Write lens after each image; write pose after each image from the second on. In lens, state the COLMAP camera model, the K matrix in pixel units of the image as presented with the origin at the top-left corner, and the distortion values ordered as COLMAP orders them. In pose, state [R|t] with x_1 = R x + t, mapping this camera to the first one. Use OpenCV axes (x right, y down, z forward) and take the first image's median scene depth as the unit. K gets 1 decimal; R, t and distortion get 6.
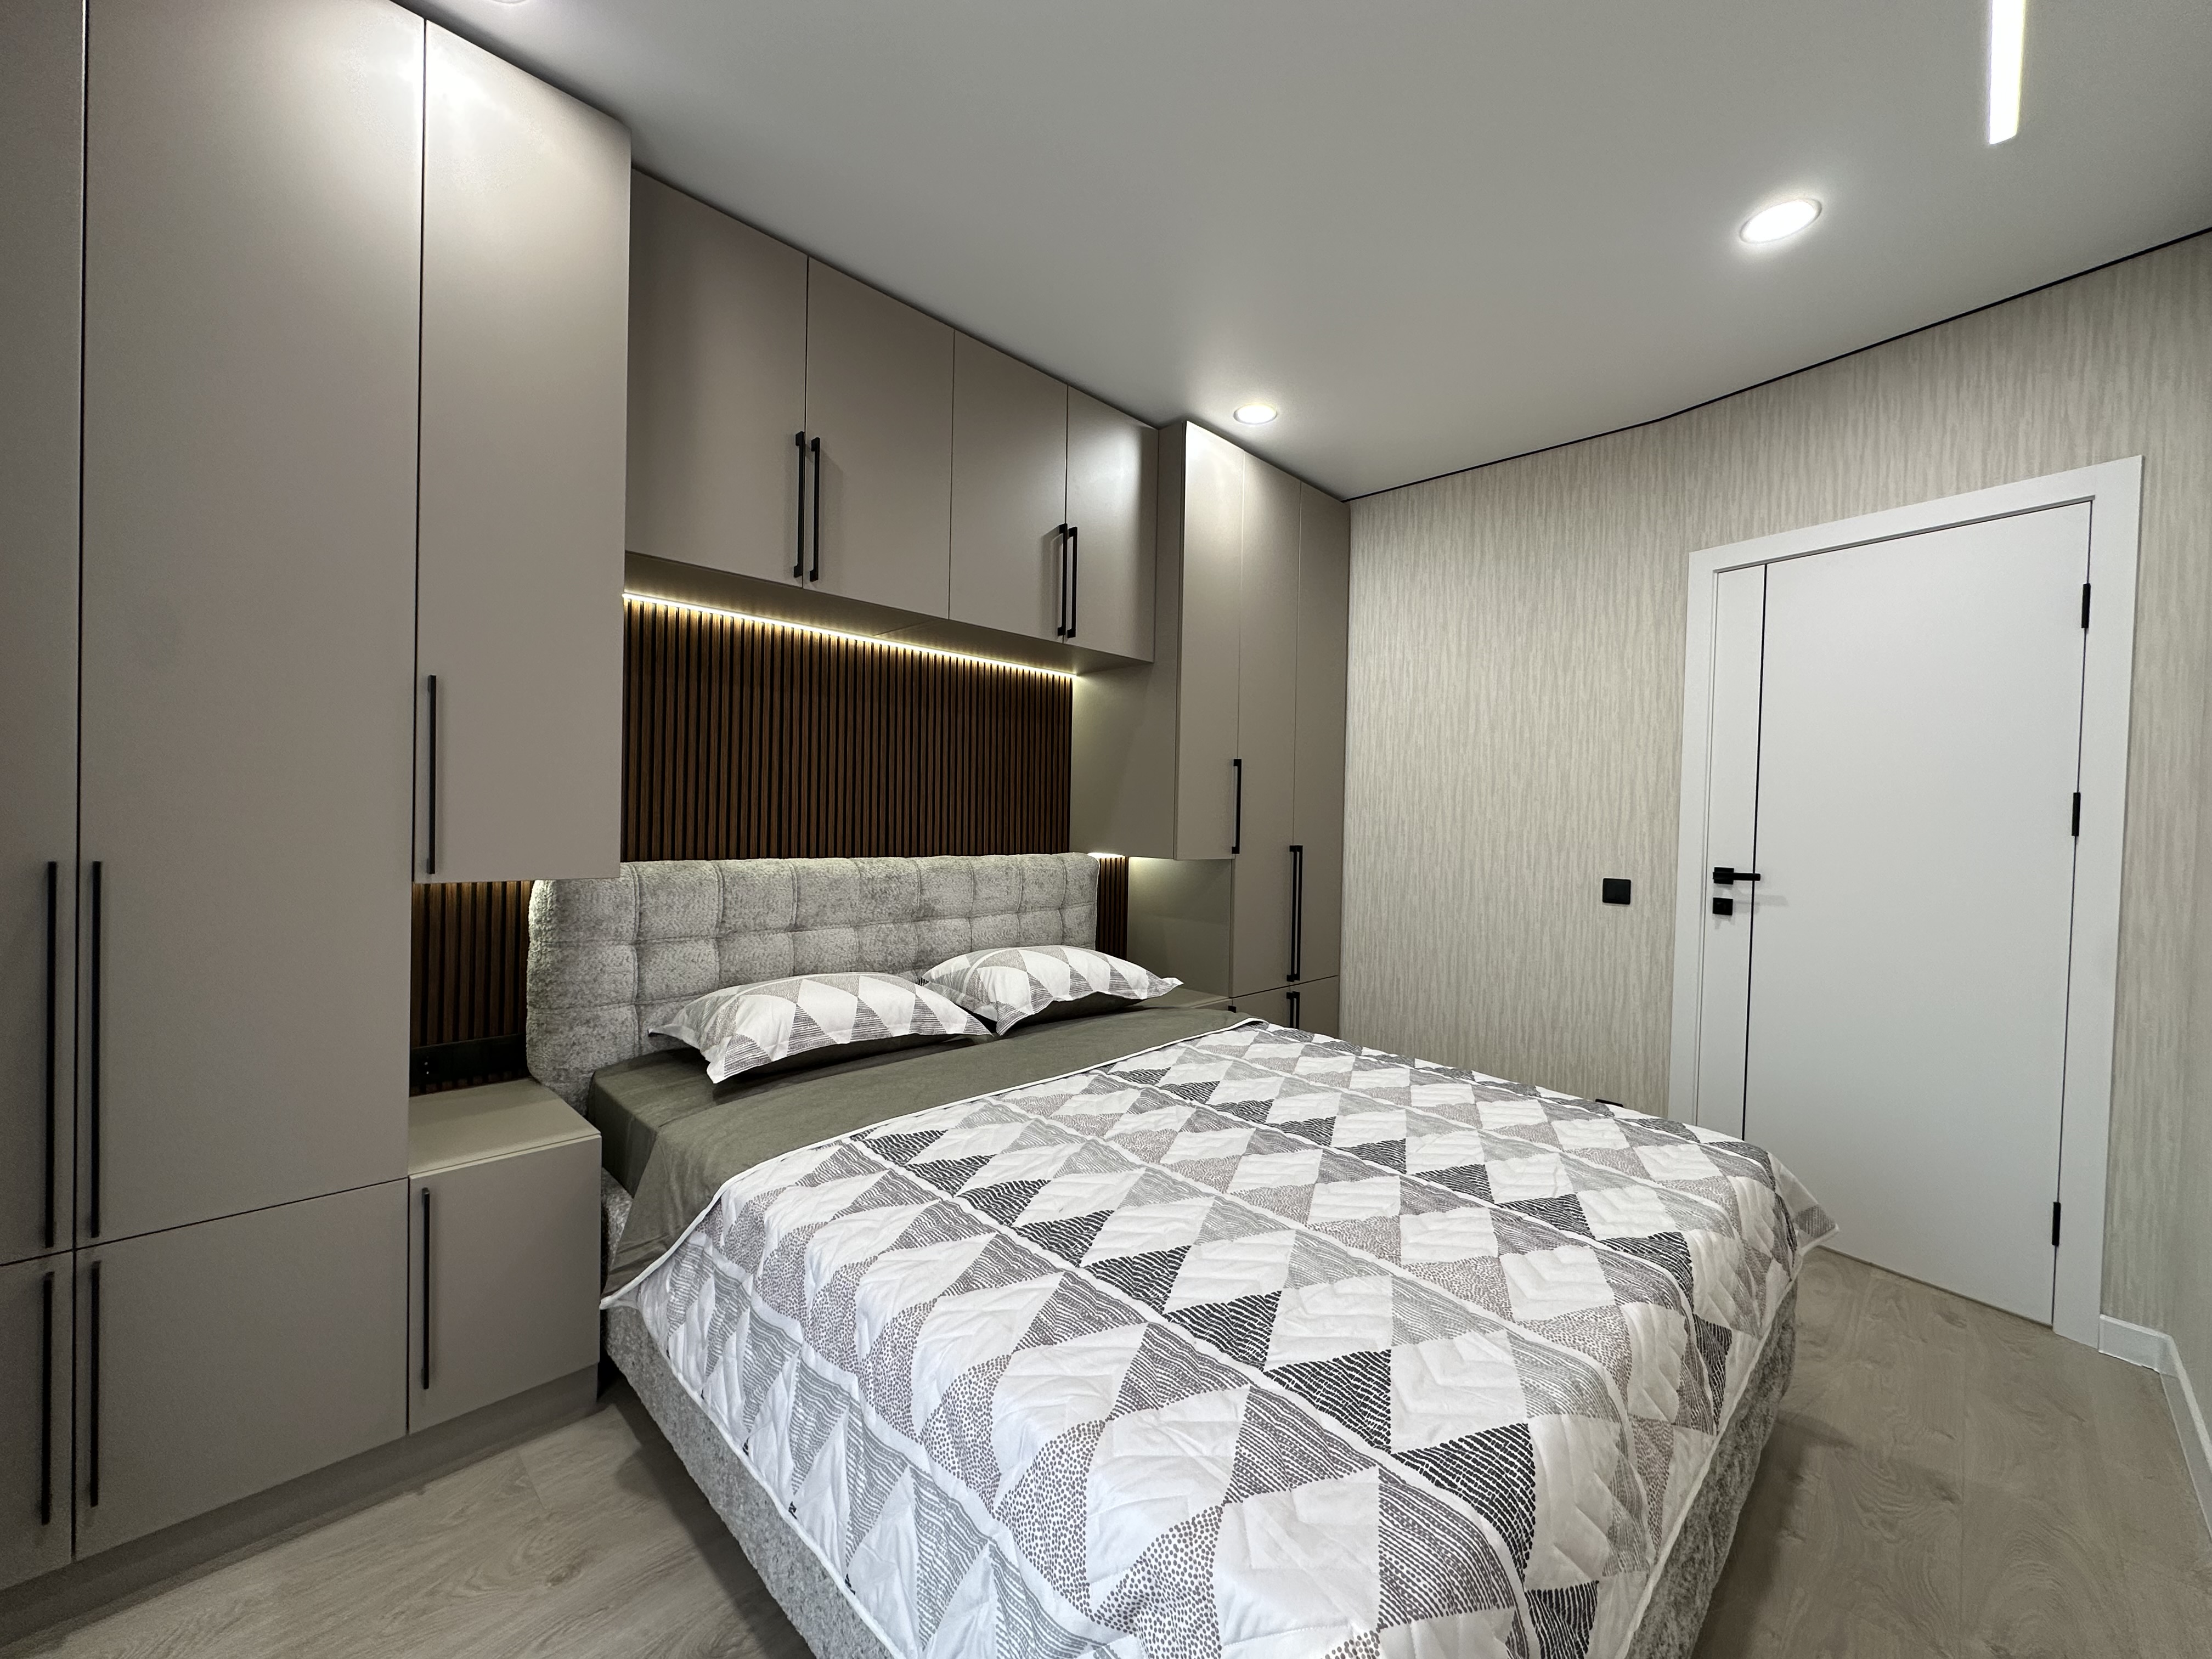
lens RADIAL K [[880.3, 0, 1106.9], [0, 880.3, 828.1], [0, 0, 1]] dist [-0.000575, -0.000411]
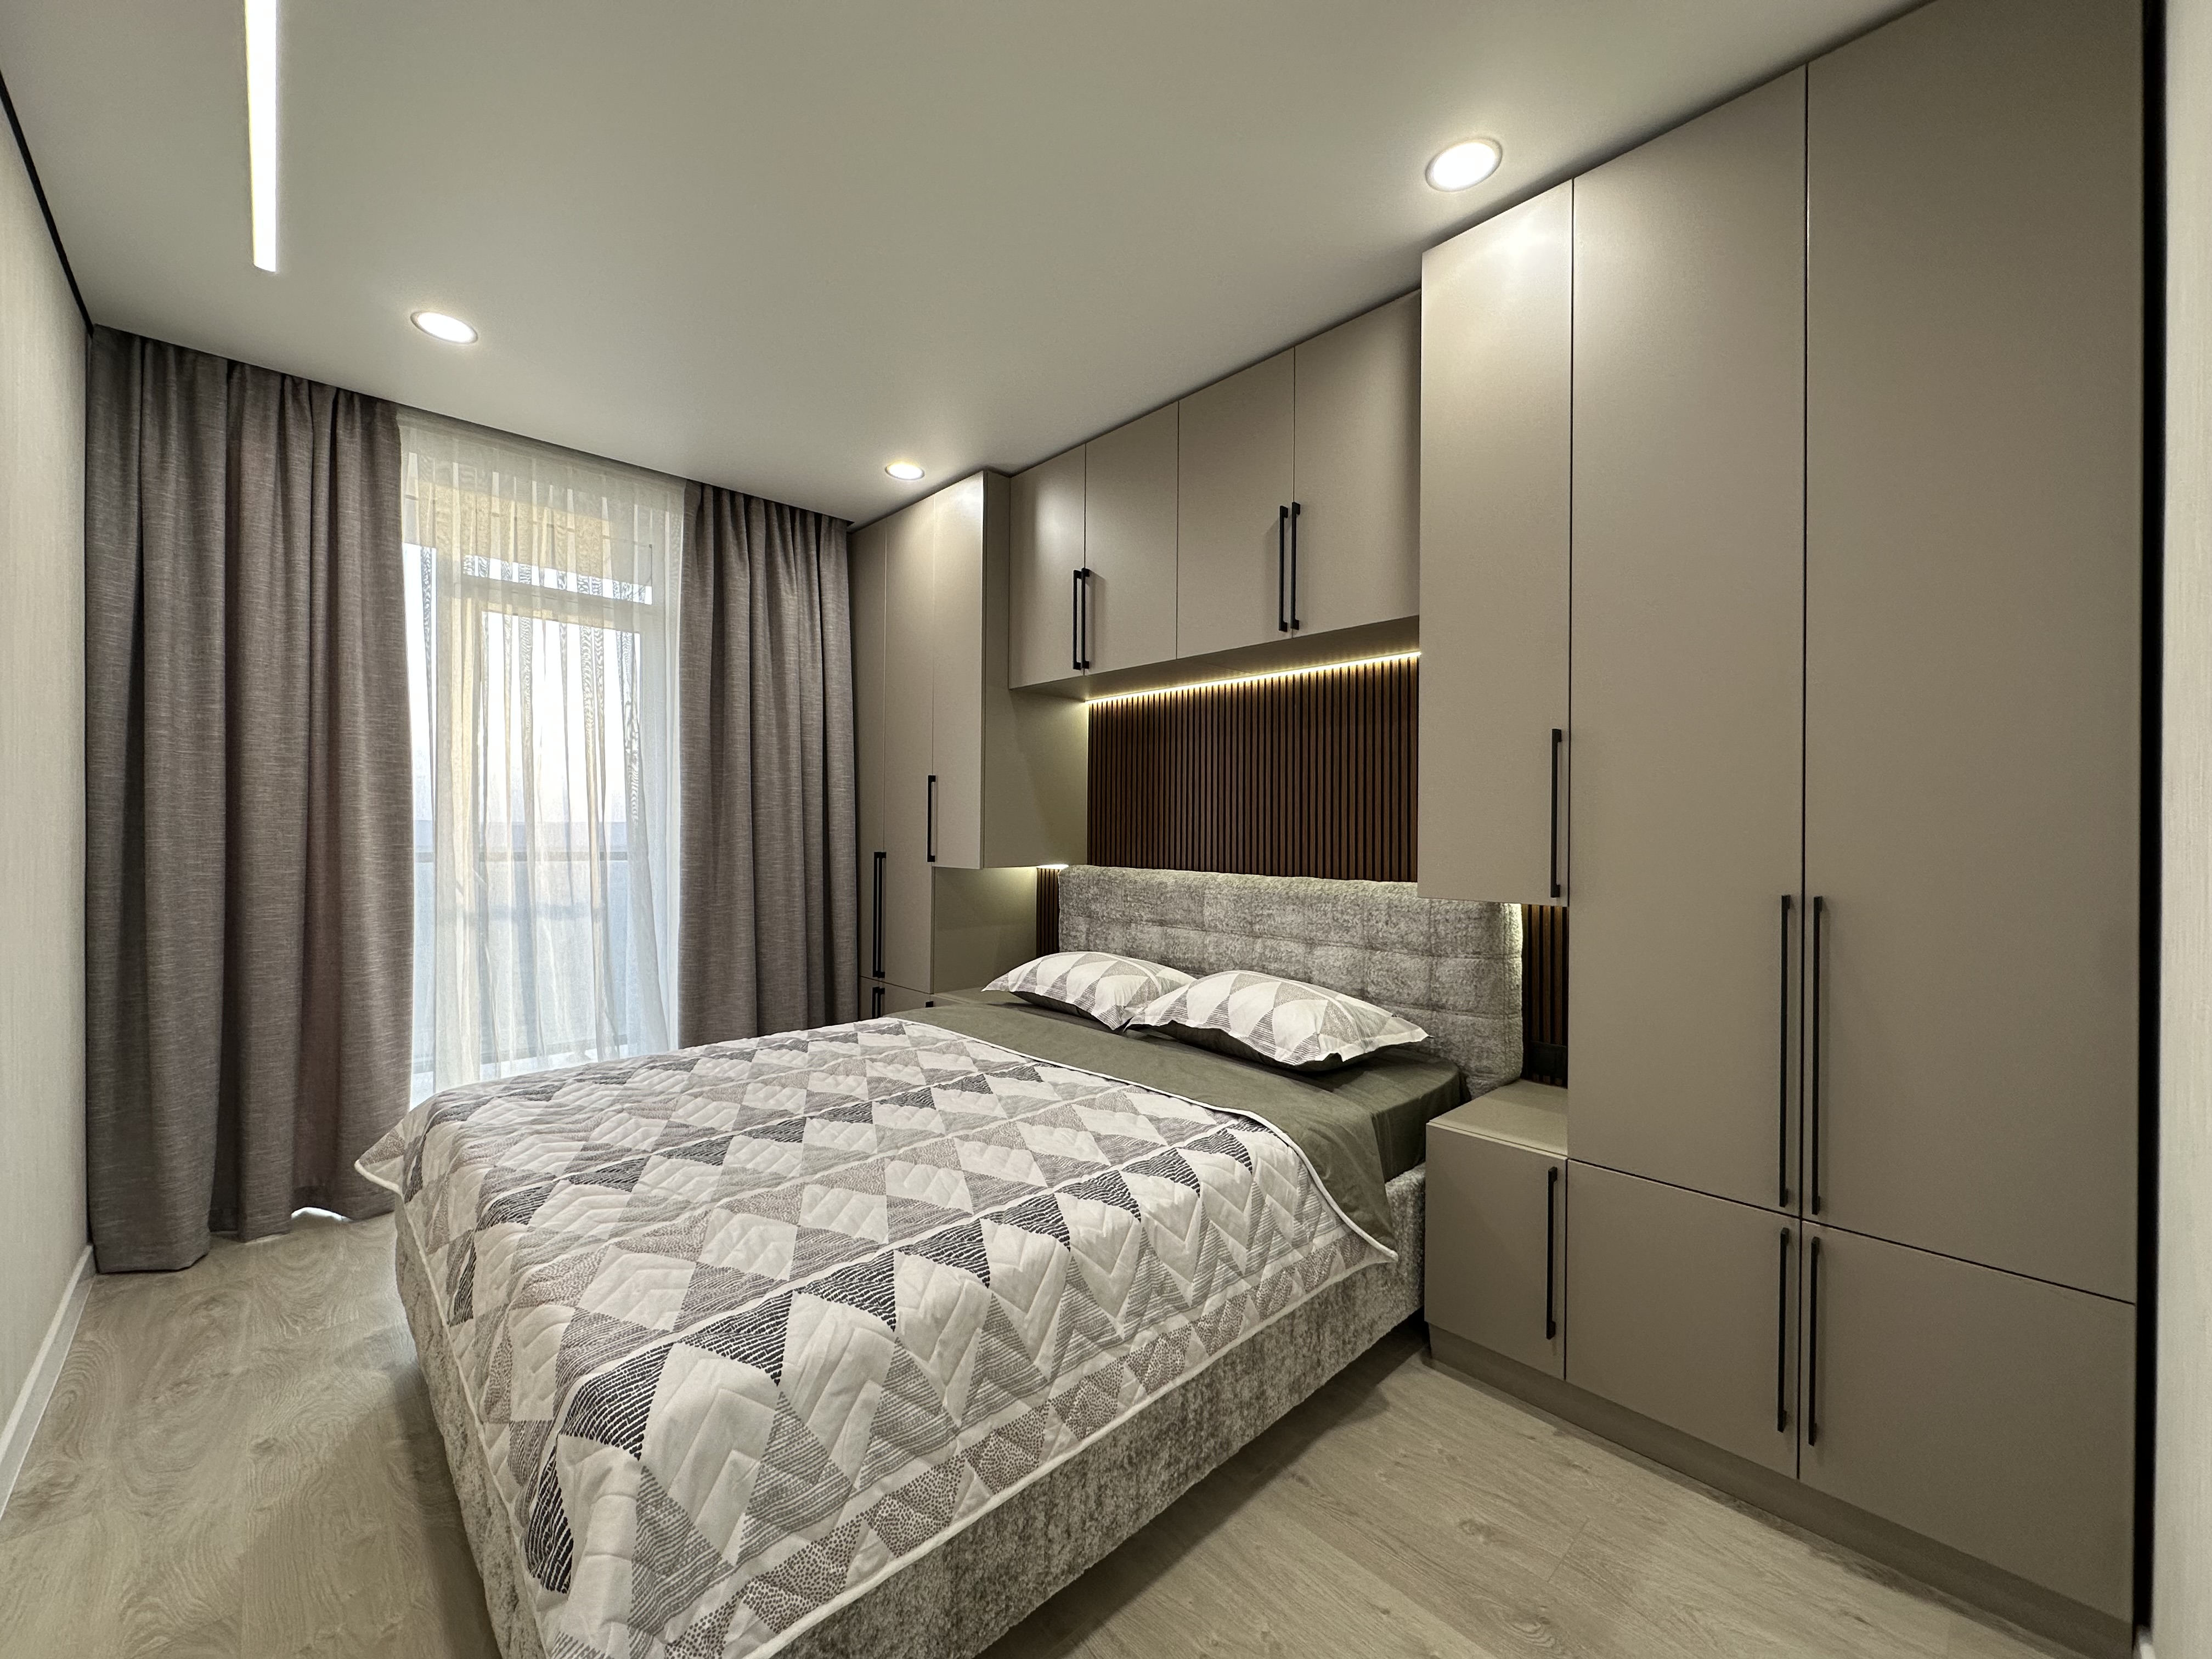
lens RADIAL K [[880.3, 0, 1106.9], [0, 880.3, 828.1], [0, 0, 1]] dist [-0.000575, -0.000411]
pose [[-0.030027, -0.023986, -0.999261, 0.929784], [-0.026556, 0.999378, -0.023191, 0.006005], [0.999196, 0.025840, -0.030645, 0.947463]]
